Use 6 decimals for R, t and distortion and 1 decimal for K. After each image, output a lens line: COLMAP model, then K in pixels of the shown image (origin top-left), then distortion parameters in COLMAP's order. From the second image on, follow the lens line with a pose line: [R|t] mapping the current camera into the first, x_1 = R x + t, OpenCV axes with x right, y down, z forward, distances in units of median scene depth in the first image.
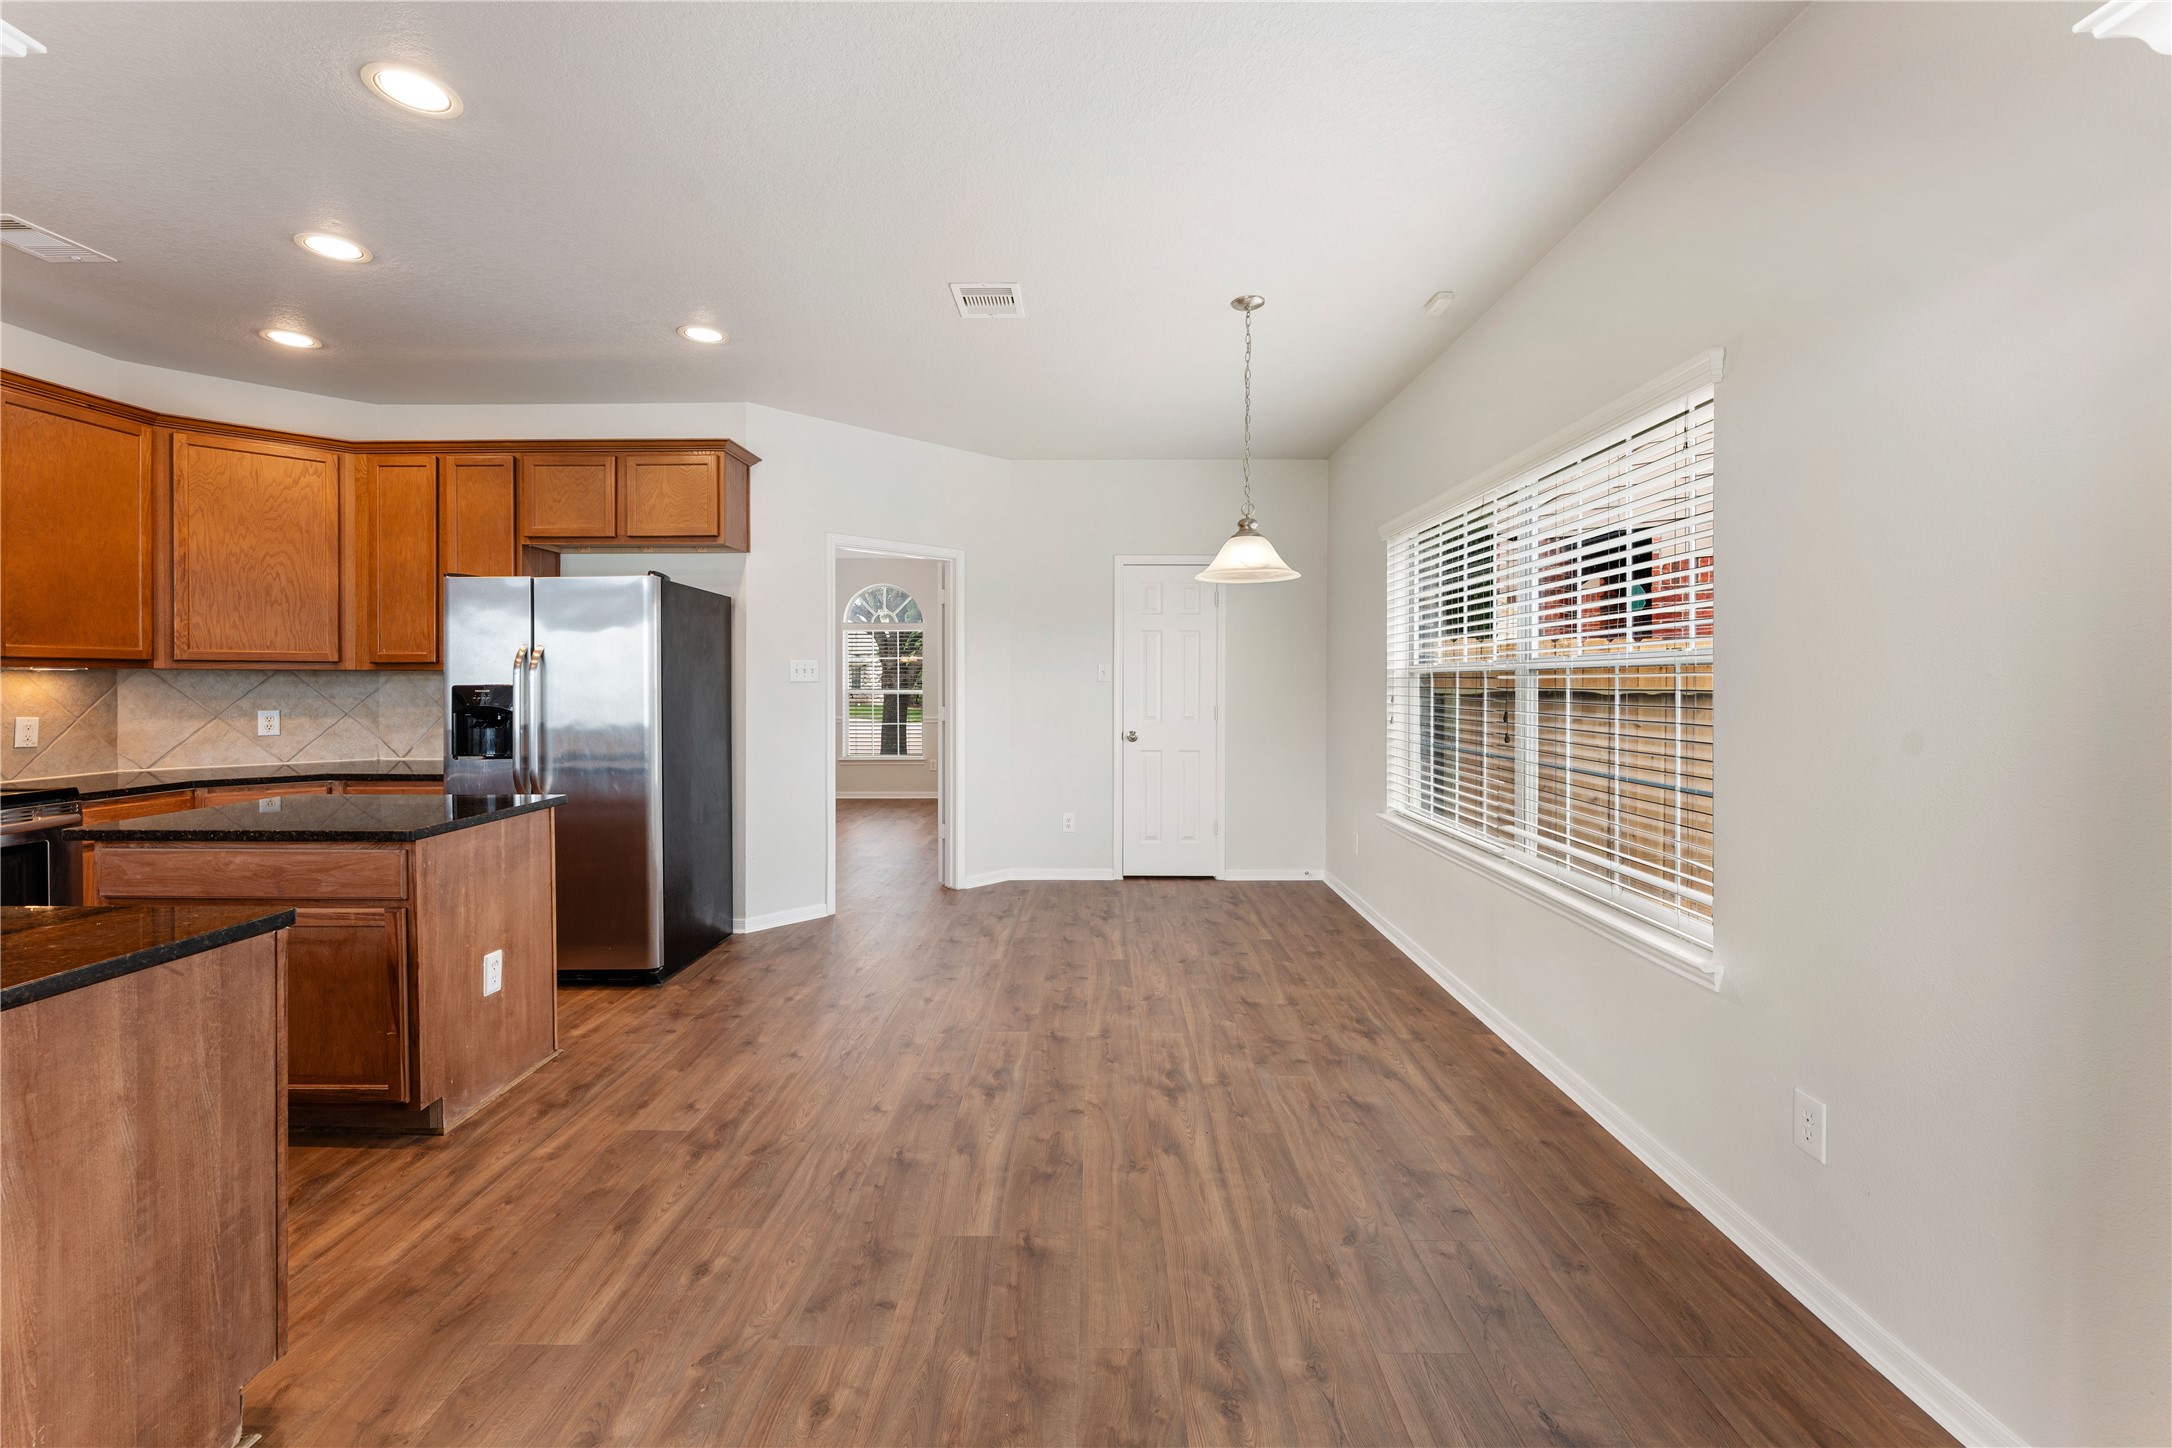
lens RADIAL K [[886.0, 0, 1081.4], [0, 886.0, 678.7], [0, 0, 1]] dist [0.000736, -0.000388]
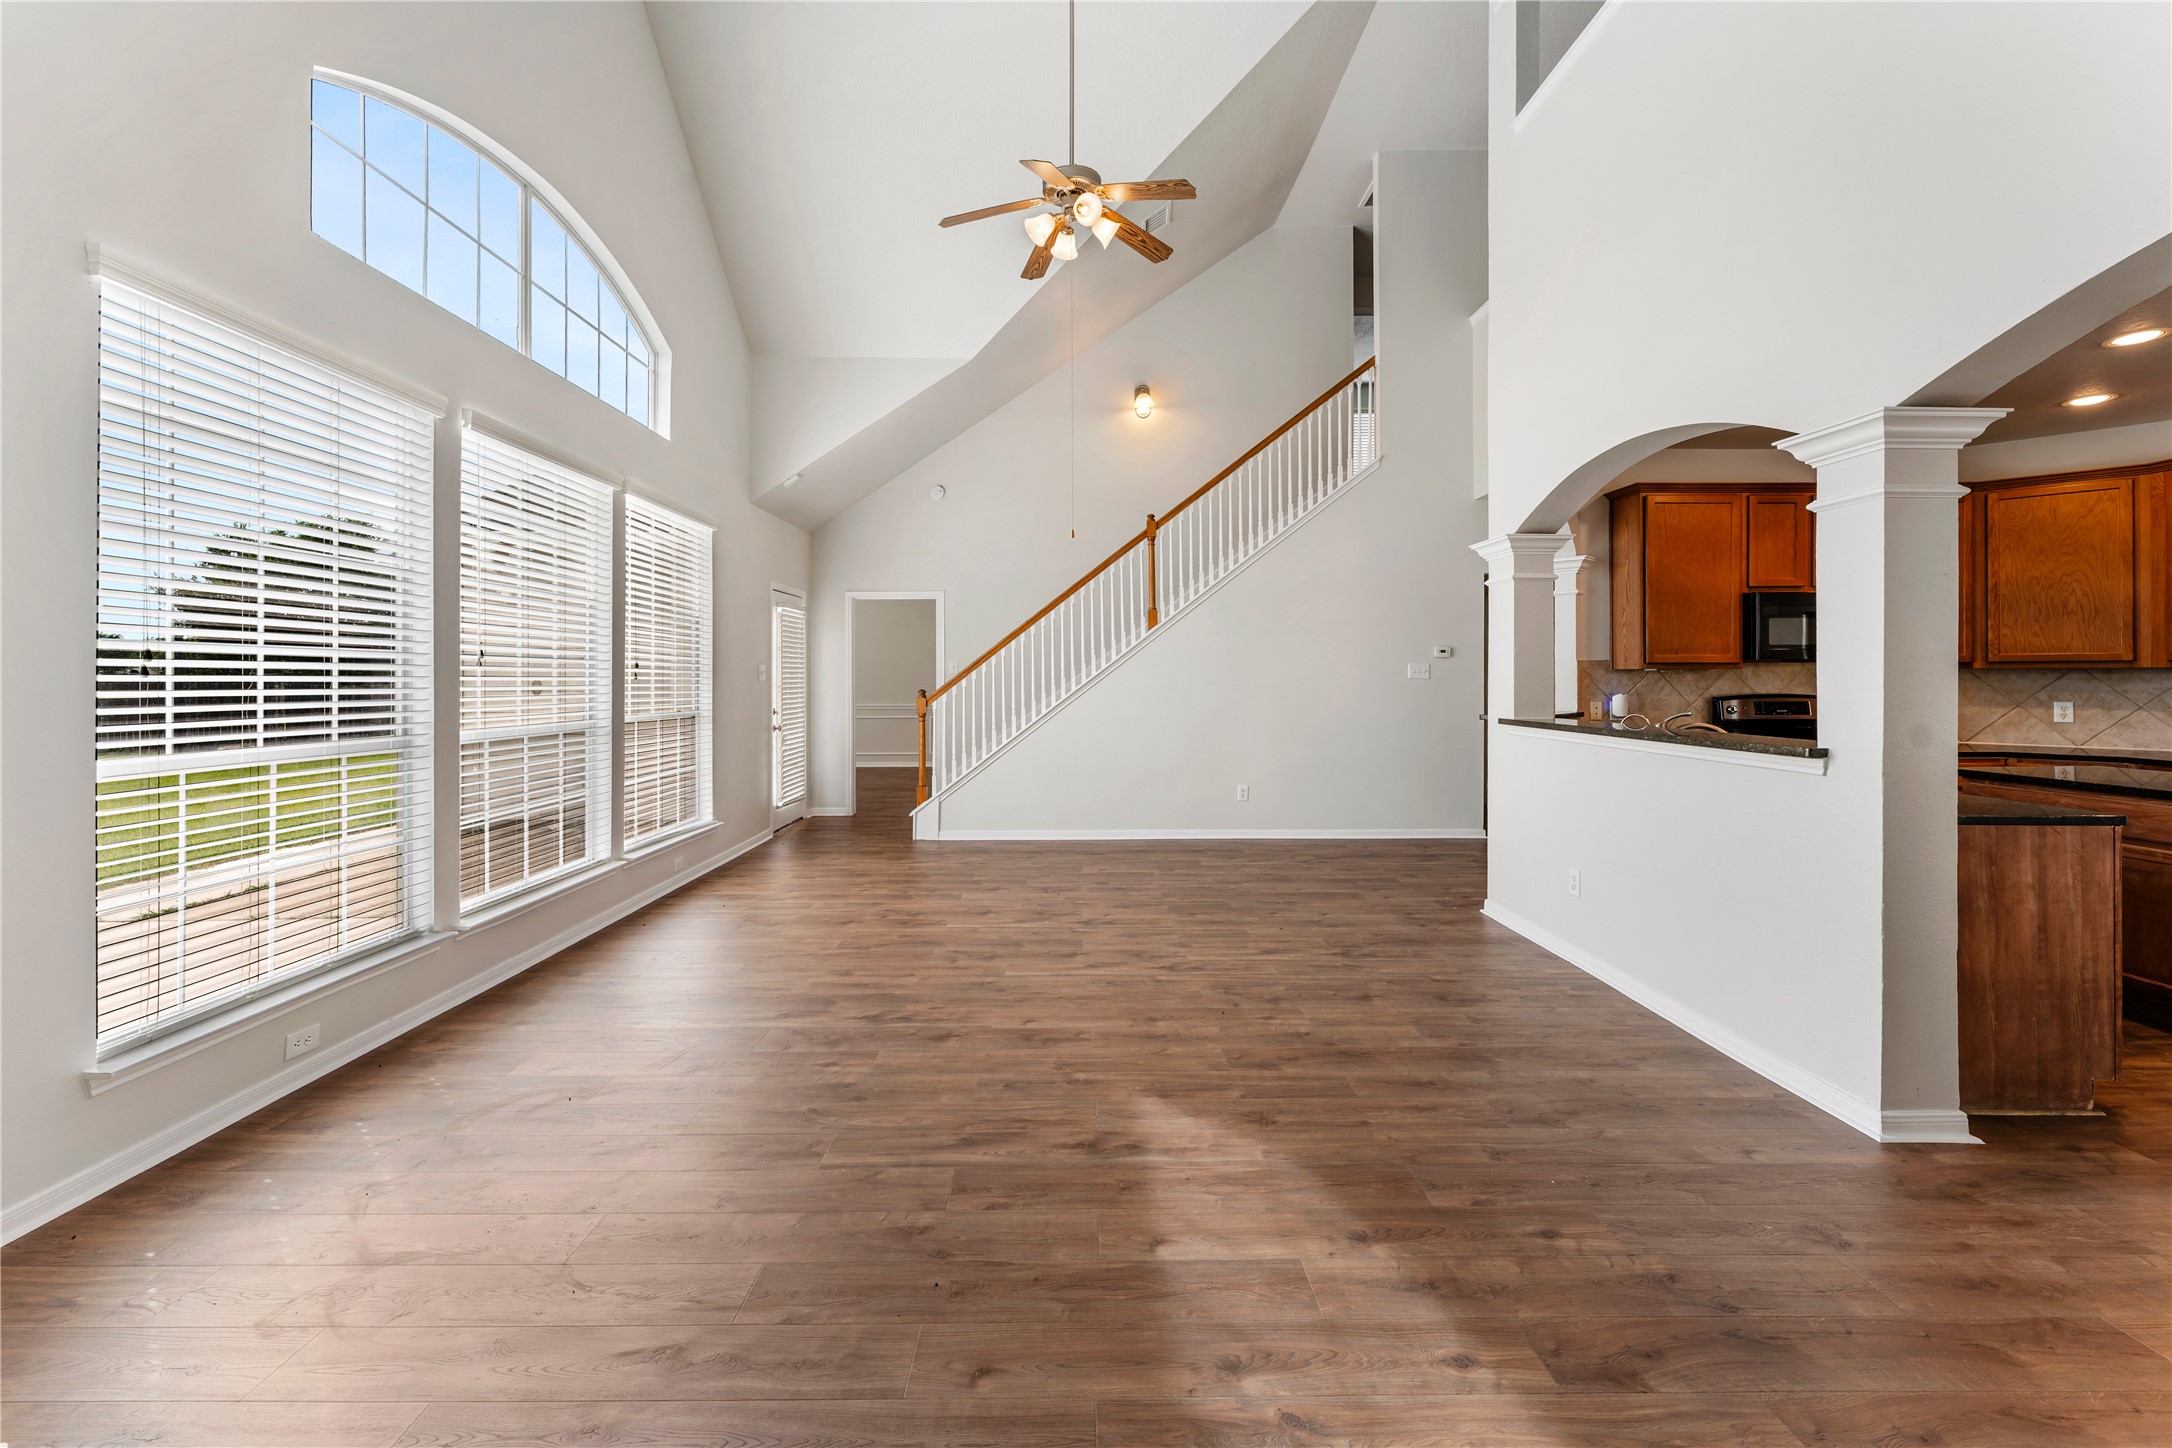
lens RADIAL K [[886.0, 0, 1081.4], [0, 886.0, 678.7], [0, 0, 1]] dist [0.000736, -0.000388]
pose [[0.016535, 0.001516, -0.999862, 0.308063], [0.002656, 0.999995, 0.001560, -0.001474], [0.999860, -0.002682, 0.016531, -0.410497]]
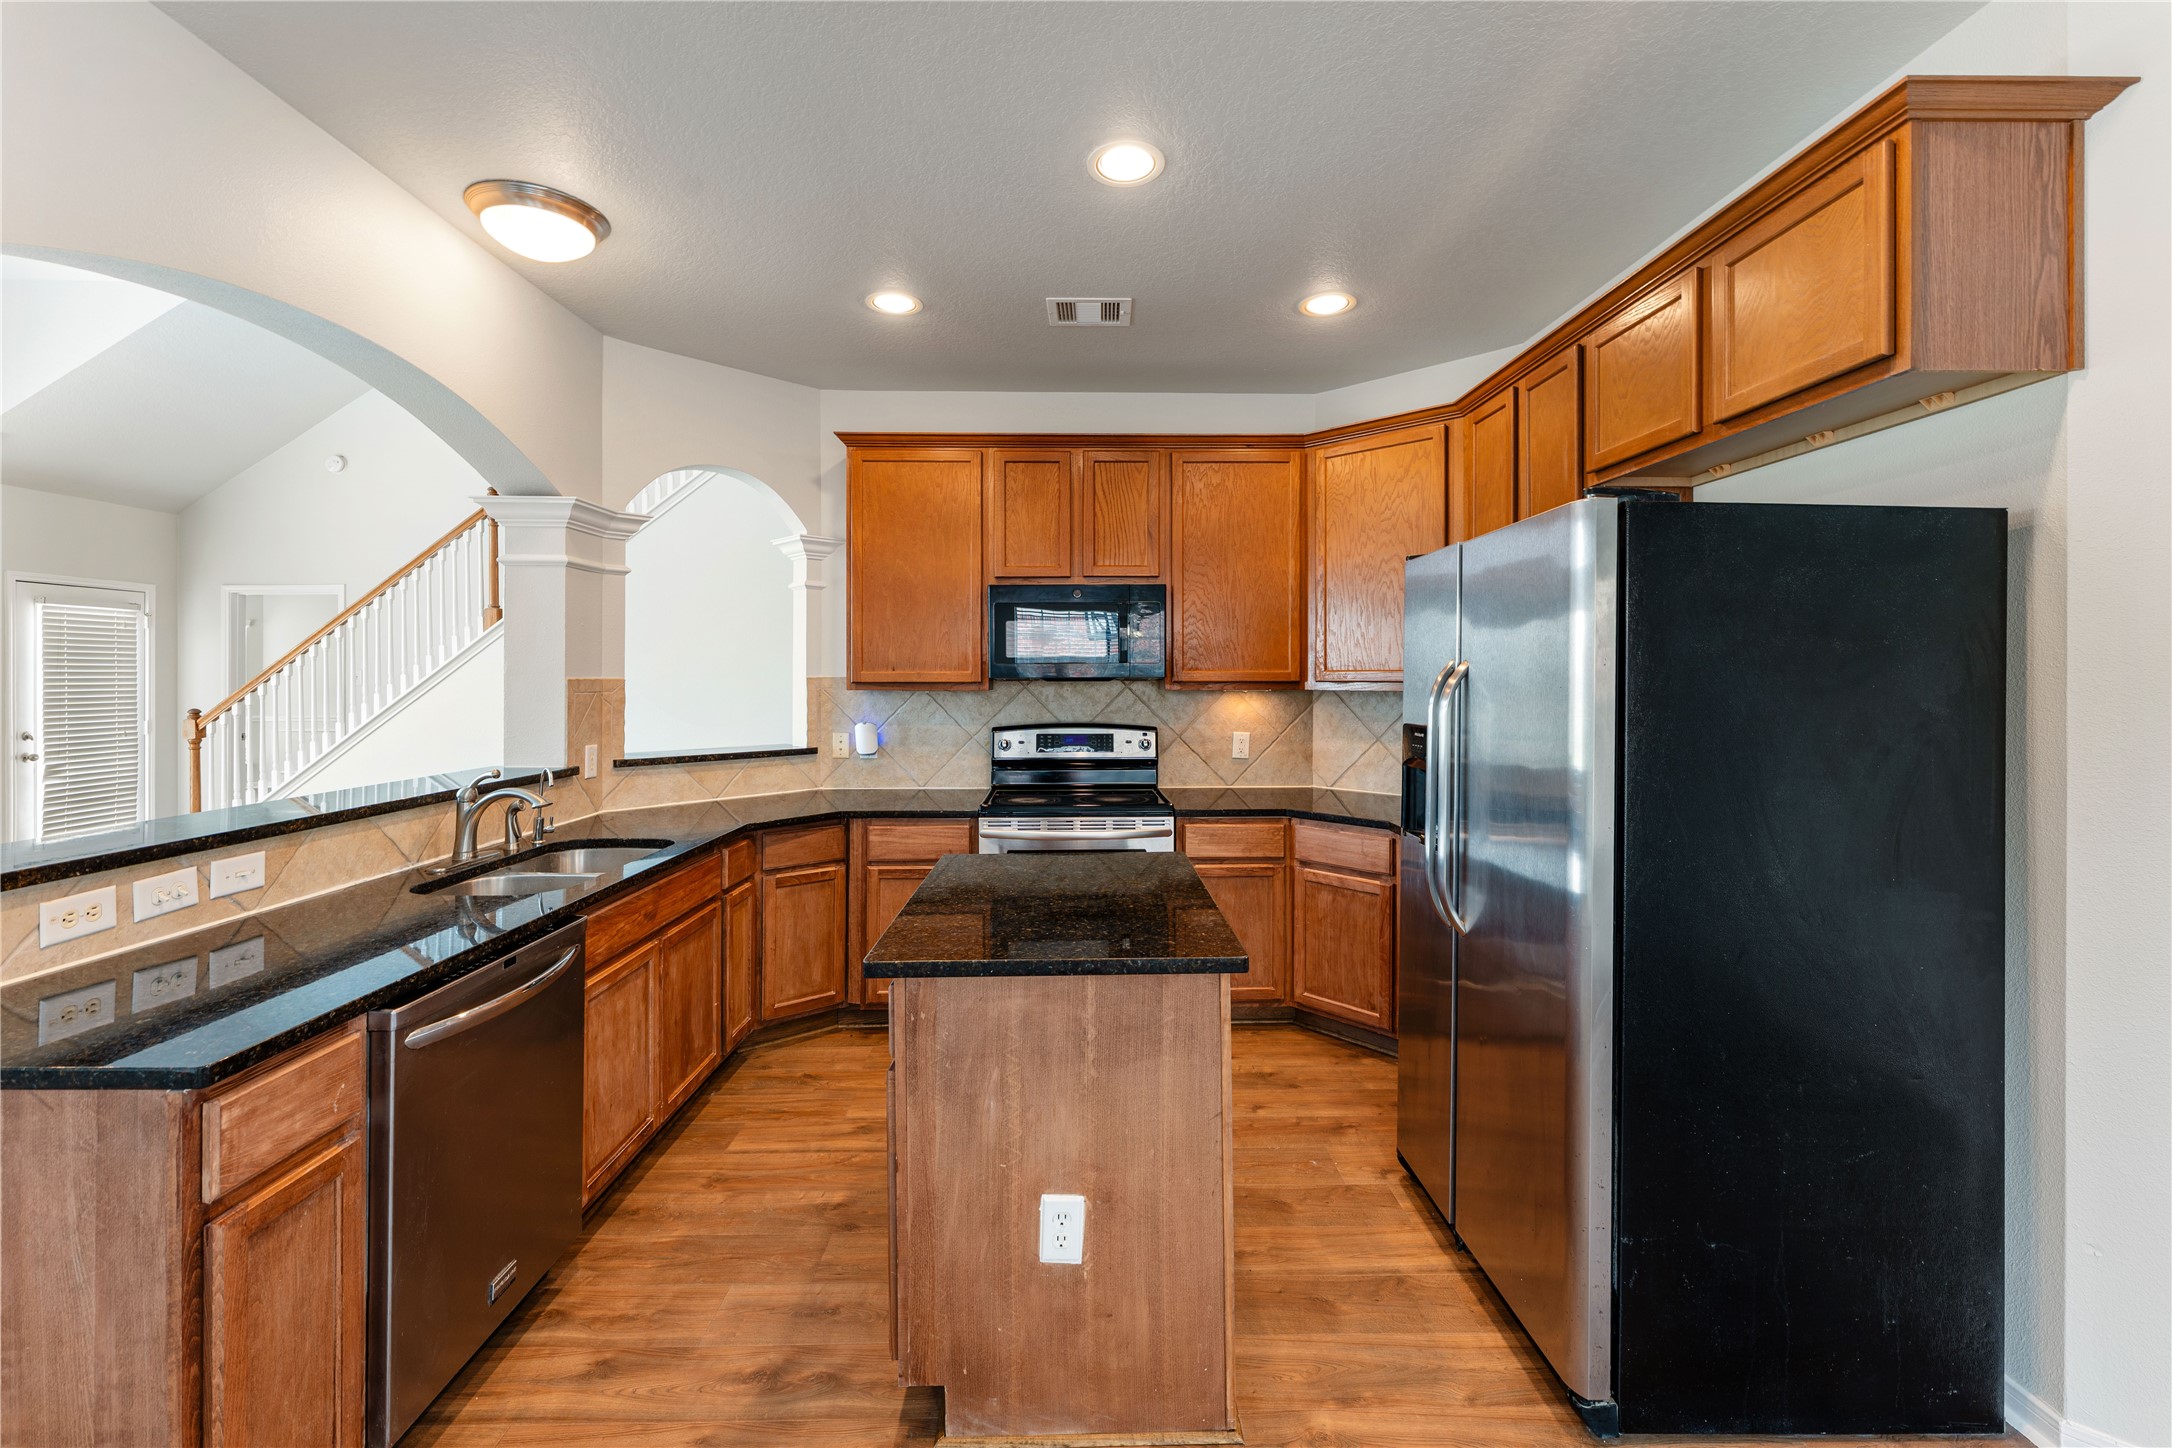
lens RADIAL K [[886.0, 0, 1081.4], [0, 886.0, 678.7], [0, 0, 1]] dist [0.000736, -0.000388]
pose [[0.033710, 0.002707, -0.999428, -0.052242], [0.002302, 0.999993, 0.002786, -0.028147], [0.999429, -0.002395, 0.033703, 0.725485]]
